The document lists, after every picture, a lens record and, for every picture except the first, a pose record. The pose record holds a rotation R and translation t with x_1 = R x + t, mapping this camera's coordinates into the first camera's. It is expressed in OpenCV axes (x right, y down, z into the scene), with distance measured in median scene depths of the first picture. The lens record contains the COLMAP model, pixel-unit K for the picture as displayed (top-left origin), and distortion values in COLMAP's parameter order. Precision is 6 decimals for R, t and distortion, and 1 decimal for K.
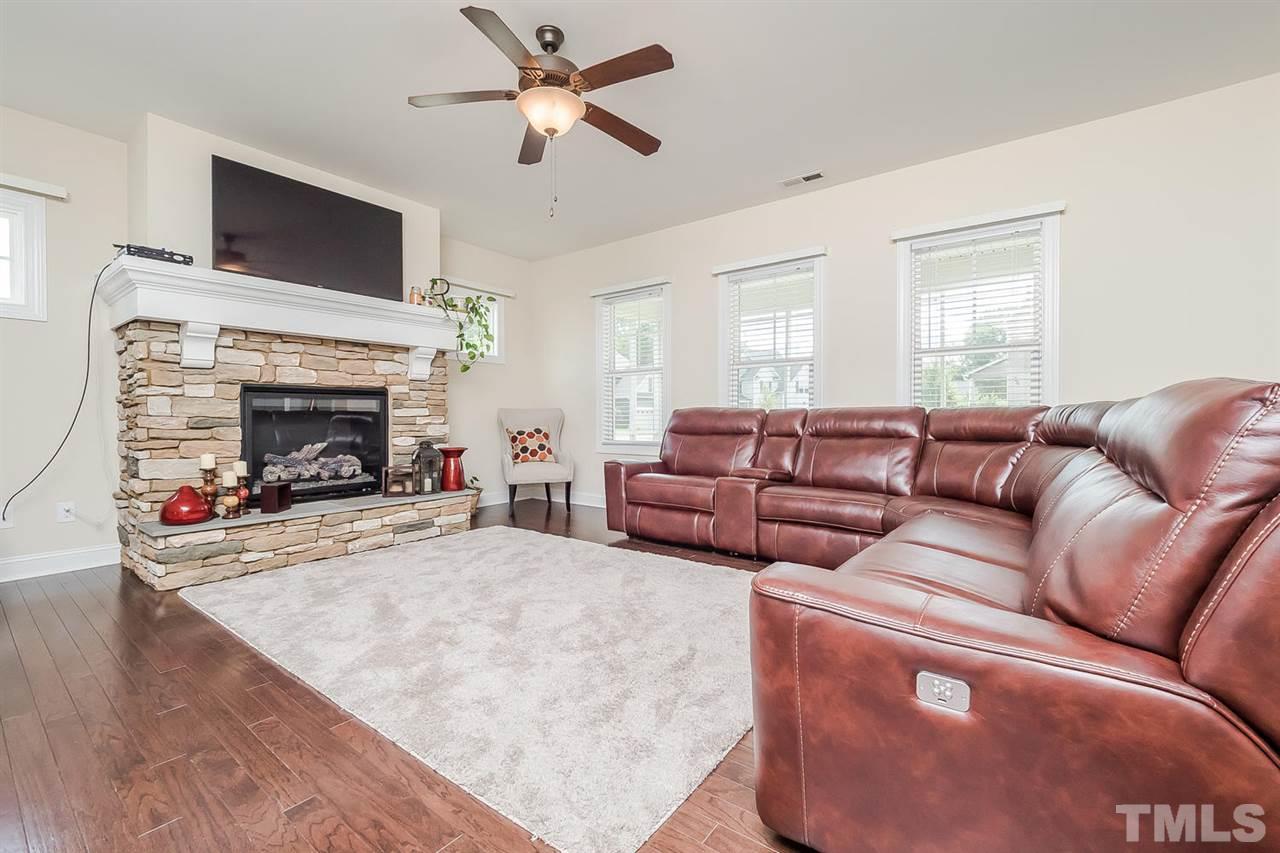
lens RADIAL K [[537.6, 0, 647.0], [0, 537.6, 422.1], [0, 0, 1]] dist [0.000441, -0.016984]
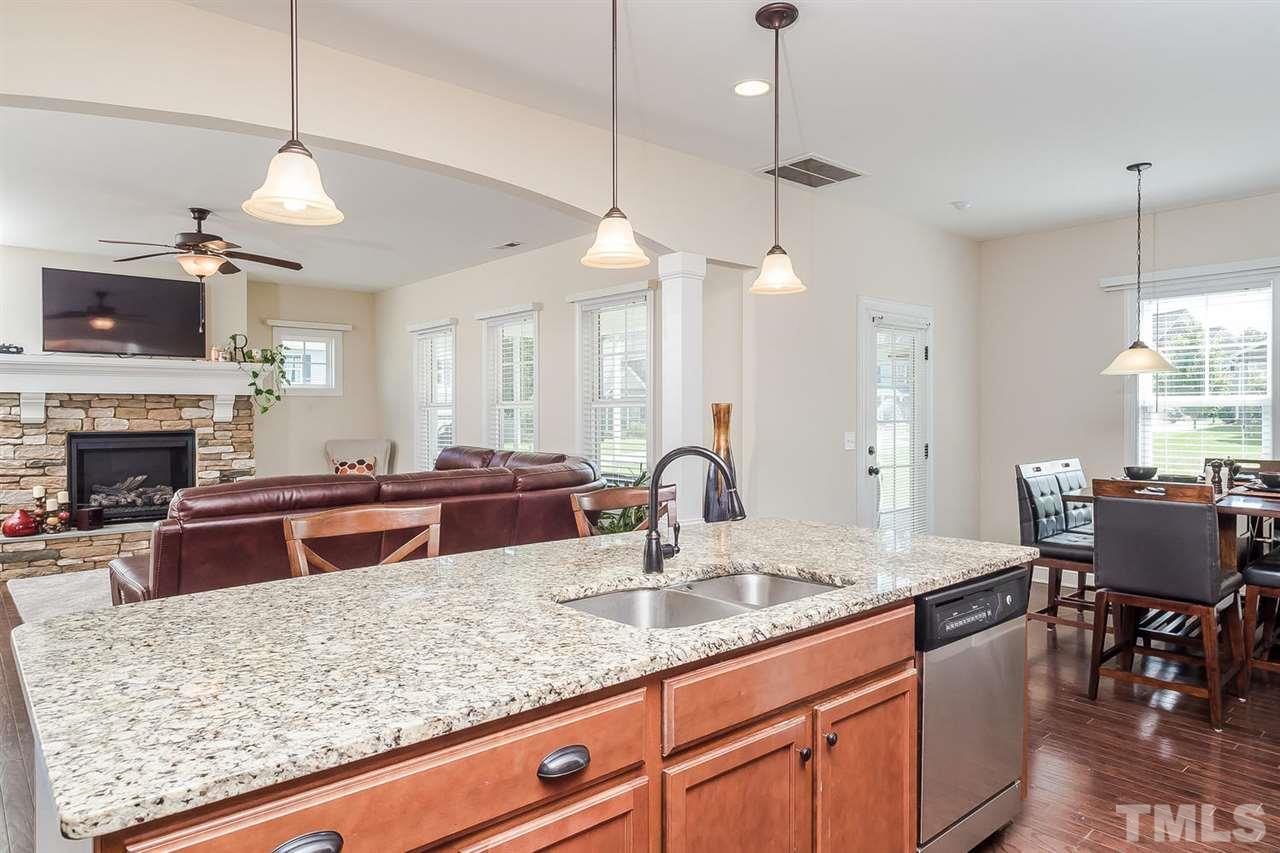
lens RADIAL K [[788.7, 0, 640.8], [0, 788.7, 419.2], [0, 0, 1]] dist [0.001806, 0.000555]
pose [[0.978239, -0.002537, -0.207466, 0.888698], [0.001583, 0.999987, -0.004766, -0.080681], [0.207475, 0.004334, 0.978231, -0.533980]]
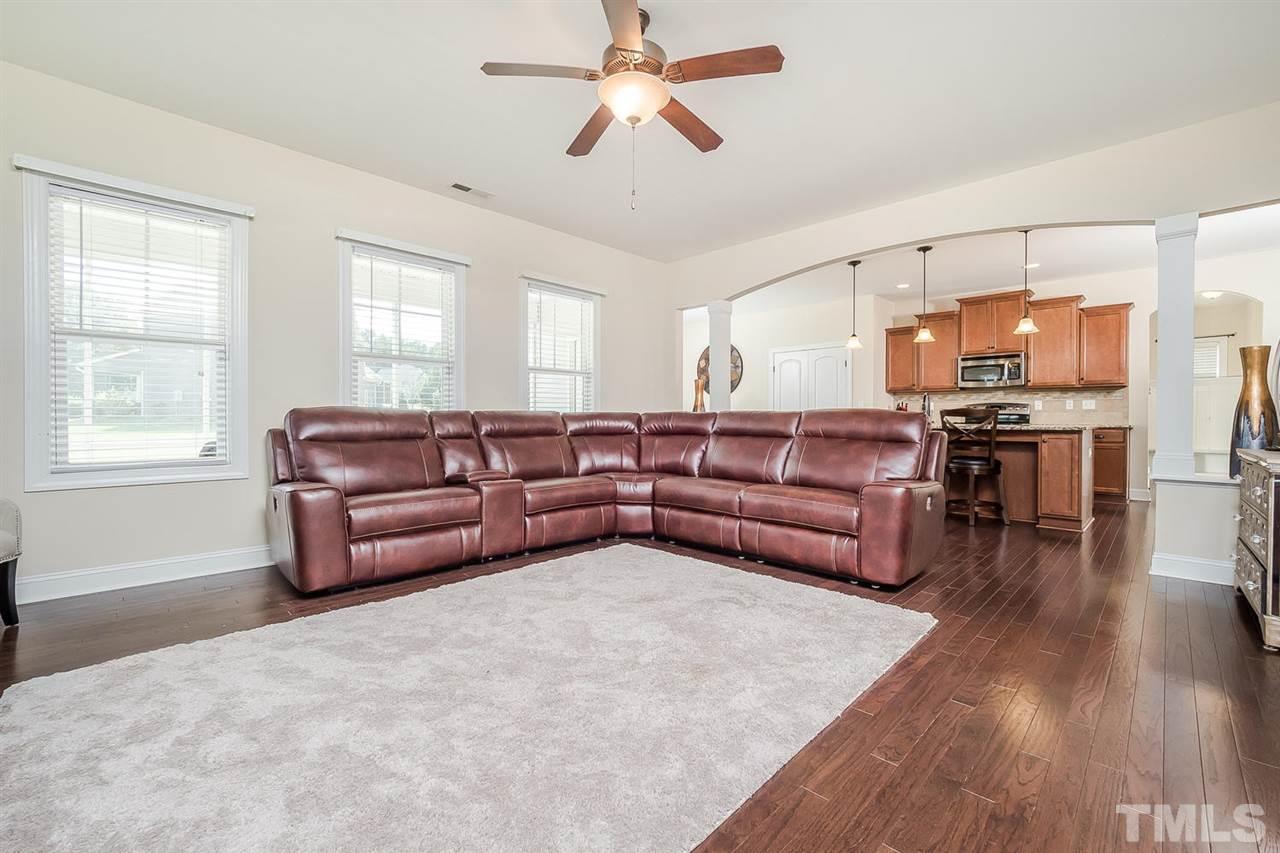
lens RADIAL K [[544.3, 0, 641.8], [0, 544.3, 422.7], [0, 0, 1]] dist [-0.000261, -0.000059]
pose [[0.129872, -0.006312, 0.991511, -0.701012], [0.009045, 0.999946, 0.005181, -0.005097], [-0.991490, 0.008295, 0.129922, 0.534438]]
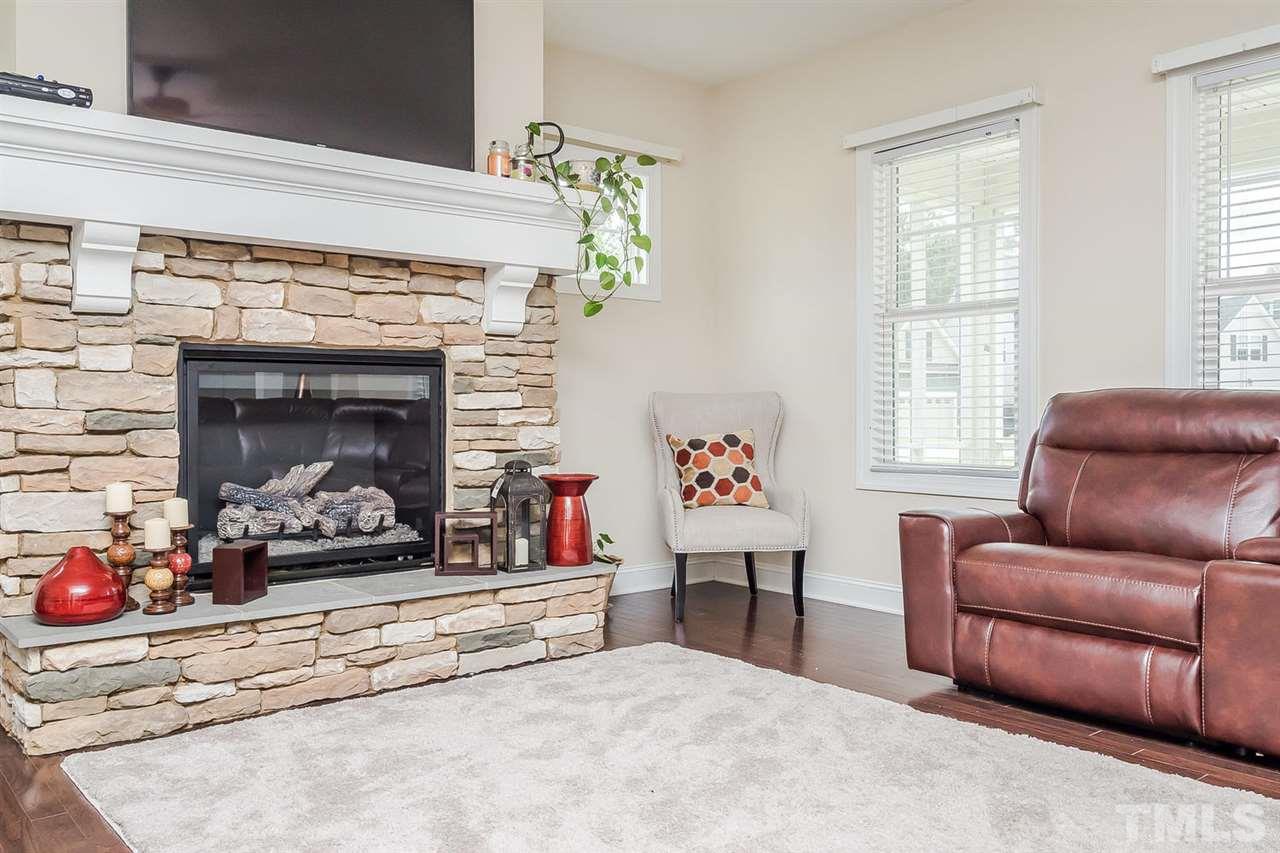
lens RADIAL K [[1033.1, 0, 637.7], [0, 1033.1, 423.6], [0, 0, 1]] dist [0.029794, -0.077524]
pose [[0.971227, 0.004113, -0.238122, -0.091187], [-0.003491, 0.999989, 0.003034, -0.000972], [0.238132, -0.002116, 0.971231, 0.132112]]
